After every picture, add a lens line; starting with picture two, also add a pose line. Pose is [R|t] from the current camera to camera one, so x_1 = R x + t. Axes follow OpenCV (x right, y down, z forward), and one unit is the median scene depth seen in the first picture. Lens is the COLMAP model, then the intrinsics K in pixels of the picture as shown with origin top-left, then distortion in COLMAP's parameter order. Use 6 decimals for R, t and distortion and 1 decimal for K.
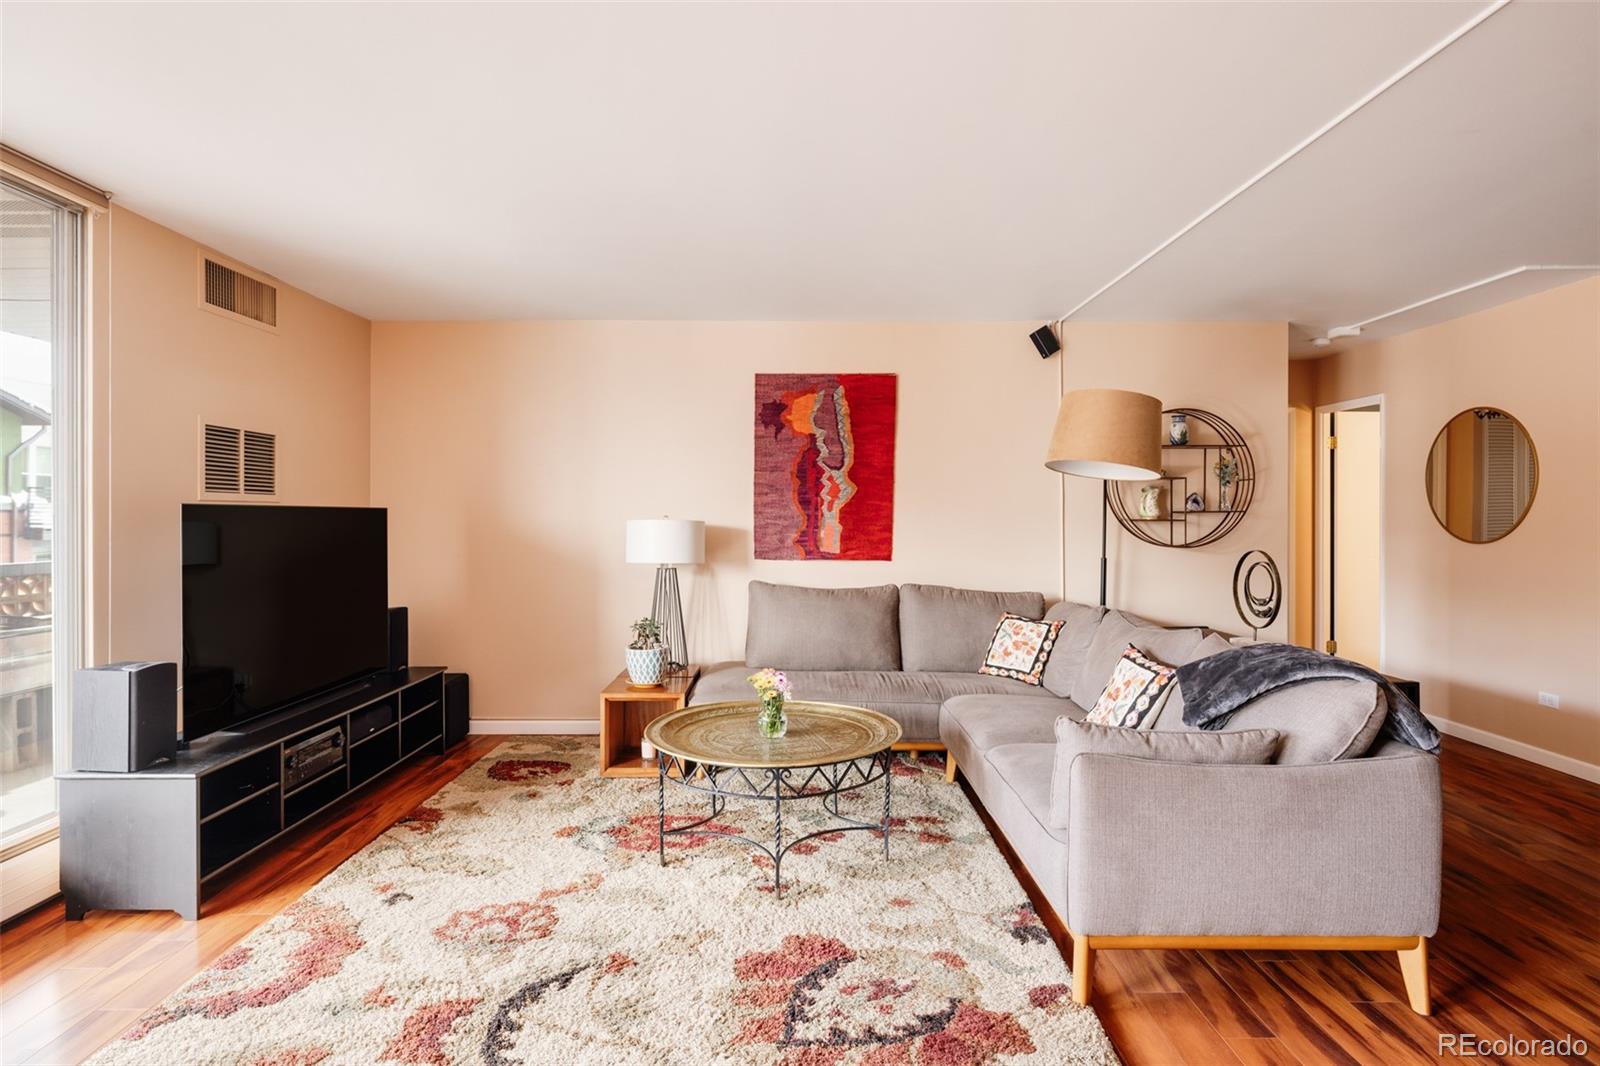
lens RADIAL K [[873.9, 0, 798.1], [0, 873.9, 526.5], [0, 0, 1]] dist [0.002770, -0.001342]
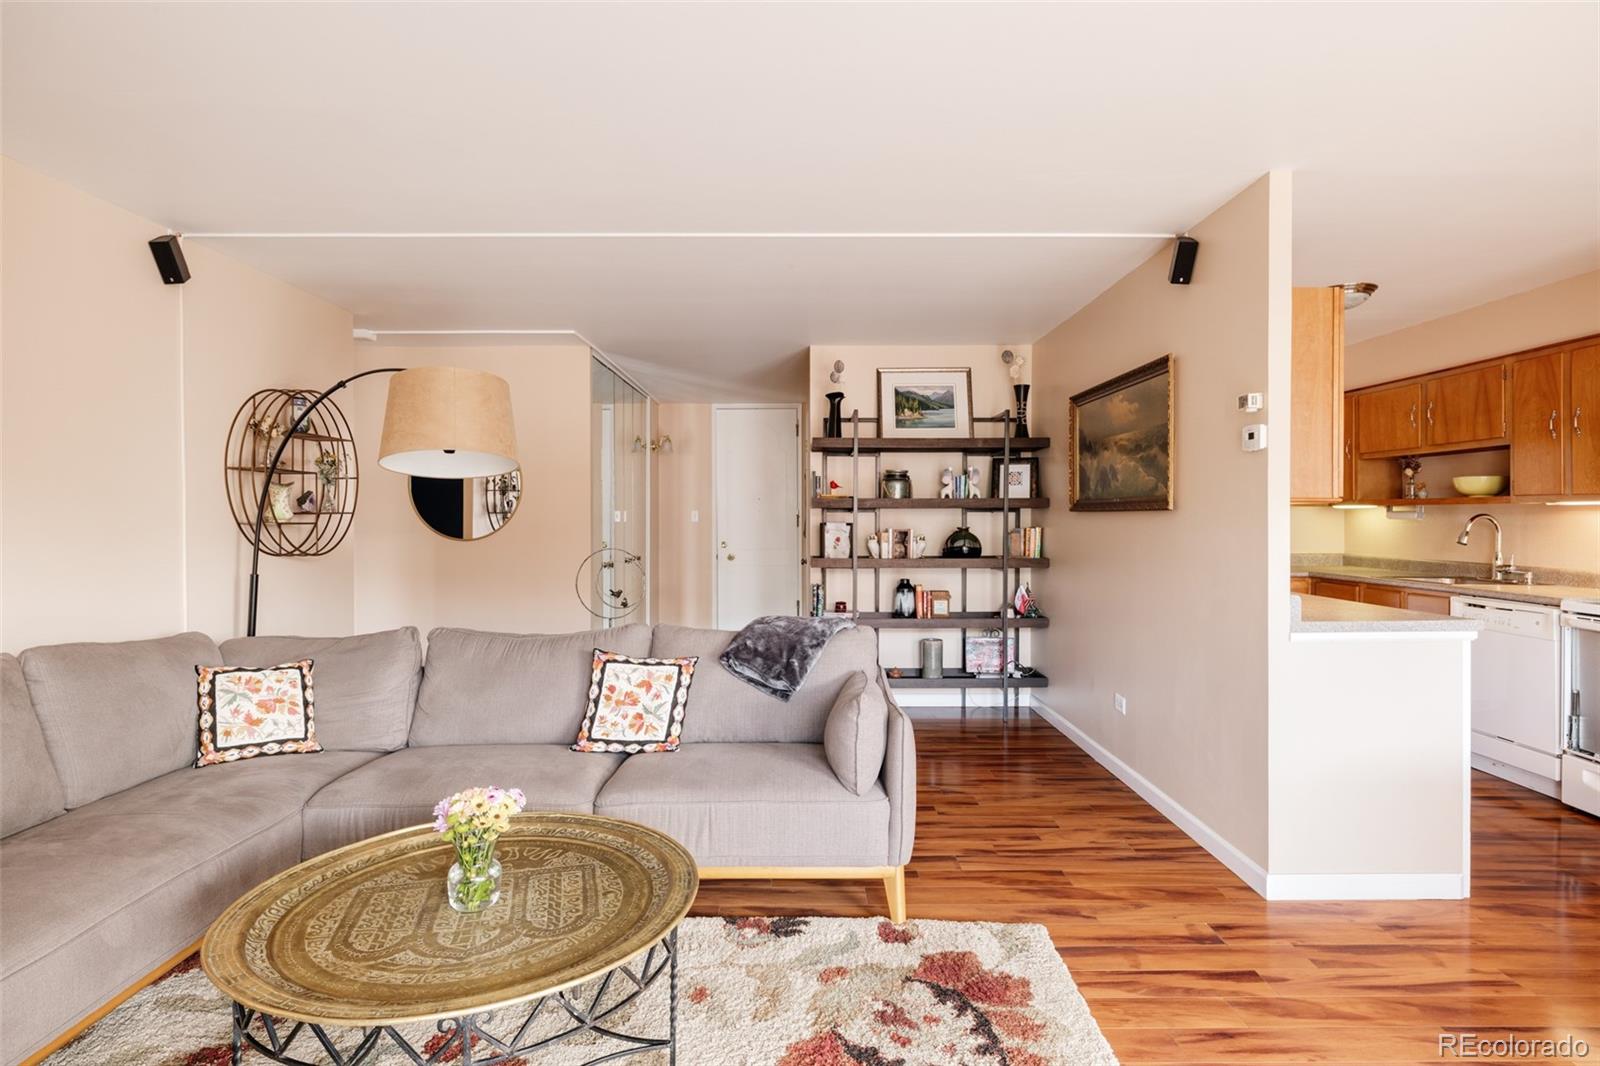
lens RADIAL K [[873.9, 0, 802.1], [0, 873.9, 525.4], [0, 0, 1]] dist [0.002770, -0.001342]
pose [[-0.017726, -0.012361, 0.999766, -0.487894], [0.012414, 0.999844, 0.012582, -0.011438], [-0.999766, 0.012634, -0.017570, 0.642322]]
